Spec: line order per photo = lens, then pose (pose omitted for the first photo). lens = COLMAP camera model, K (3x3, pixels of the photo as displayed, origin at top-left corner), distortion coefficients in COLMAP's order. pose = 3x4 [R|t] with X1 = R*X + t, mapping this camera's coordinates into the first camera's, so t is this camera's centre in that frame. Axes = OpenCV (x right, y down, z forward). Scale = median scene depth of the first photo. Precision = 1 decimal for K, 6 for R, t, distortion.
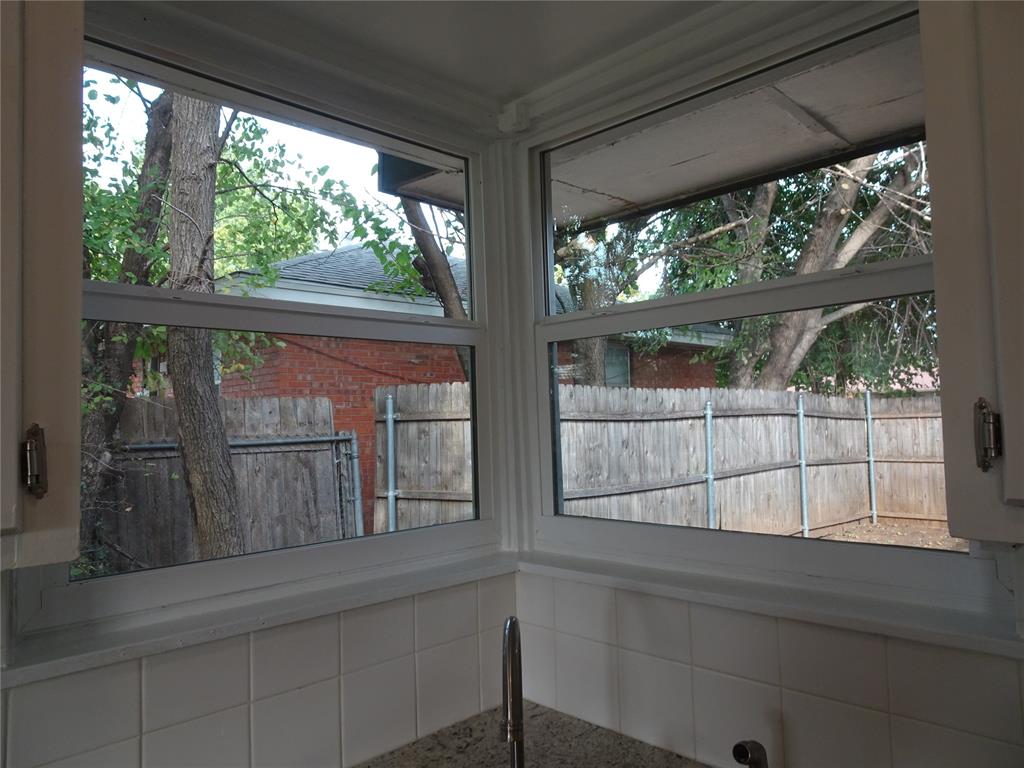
lens RADIAL K [[723.5, 0, 516.0], [0, 723.5, 387.7], [0, 0, 1]] dist [0.000144, 0.000052]
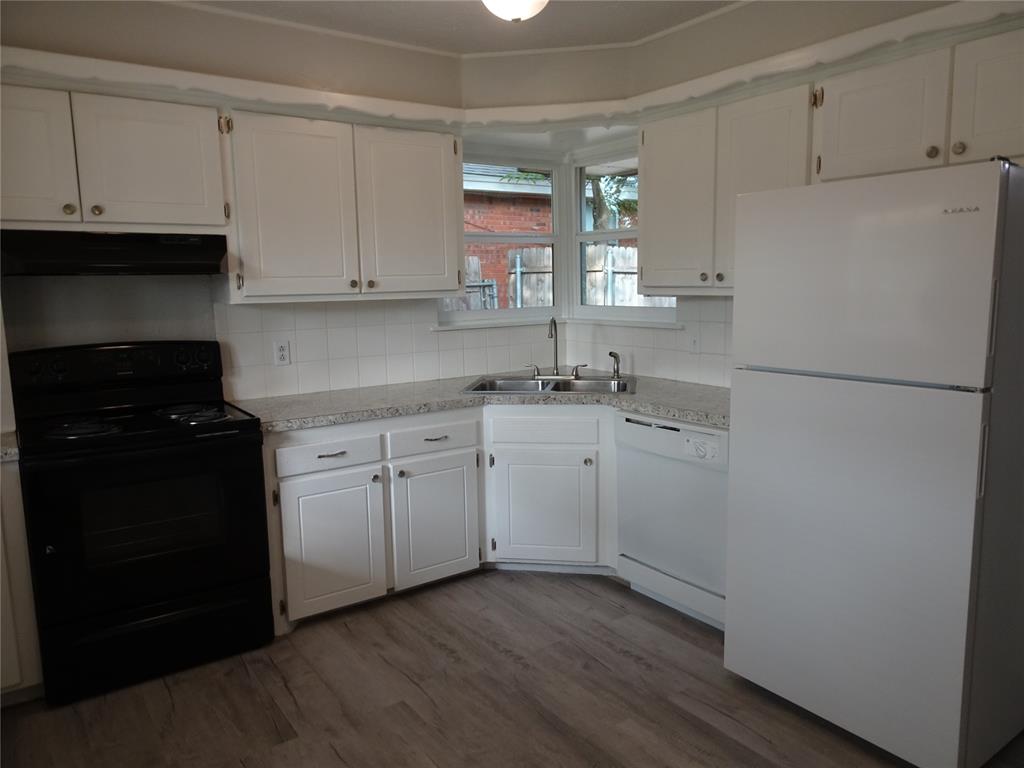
lens RADIAL K [[723.5, 0, 515.2], [0, 723.5, 384.9], [0, 0, 1]] dist [0.000144, 0.000052]
pose [[0.985637, 0.032376, -0.165744, 0.073988], [0.000609, 0.980763, 0.195202, -0.018205], [0.168875, -0.192500, 0.966657, -0.485434]]
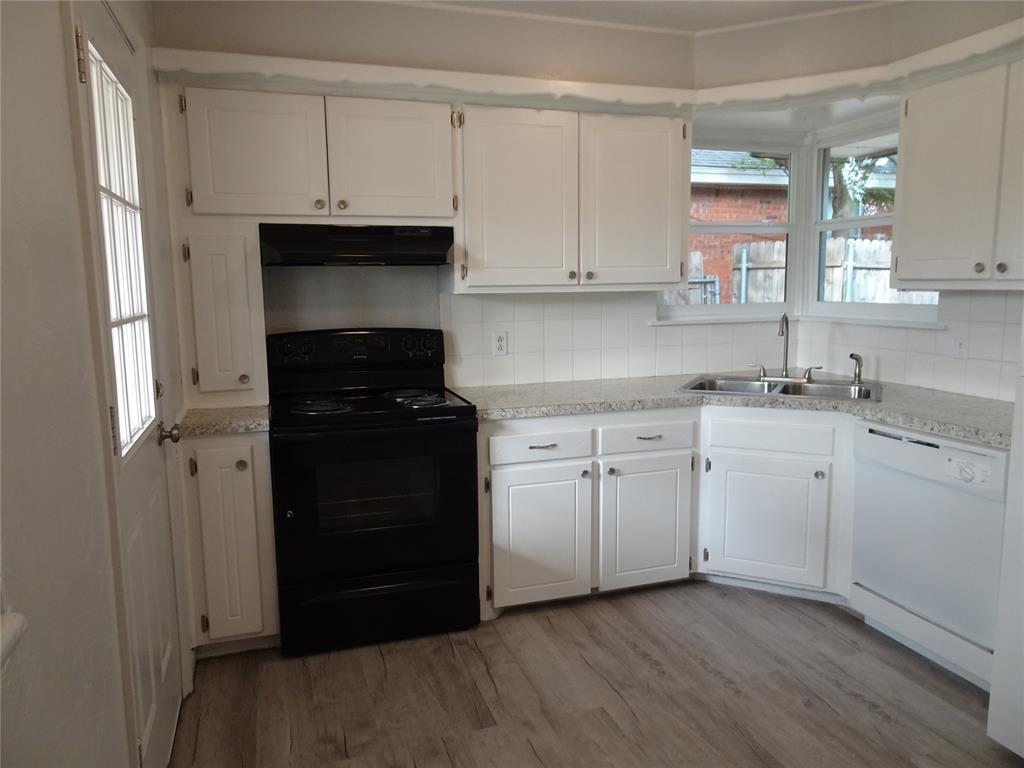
lens RADIAL K [[723.5, 0, 514.2], [0, 723.5, 384.8], [0, 0, 1]] dist [0.000144, 0.000052]
pose [[0.893324, 0.077706, -0.442645, 0.066652], [0.011473, 0.980674, 0.195310, -0.012026], [0.449268, -0.179554, 0.875168, -0.468393]]
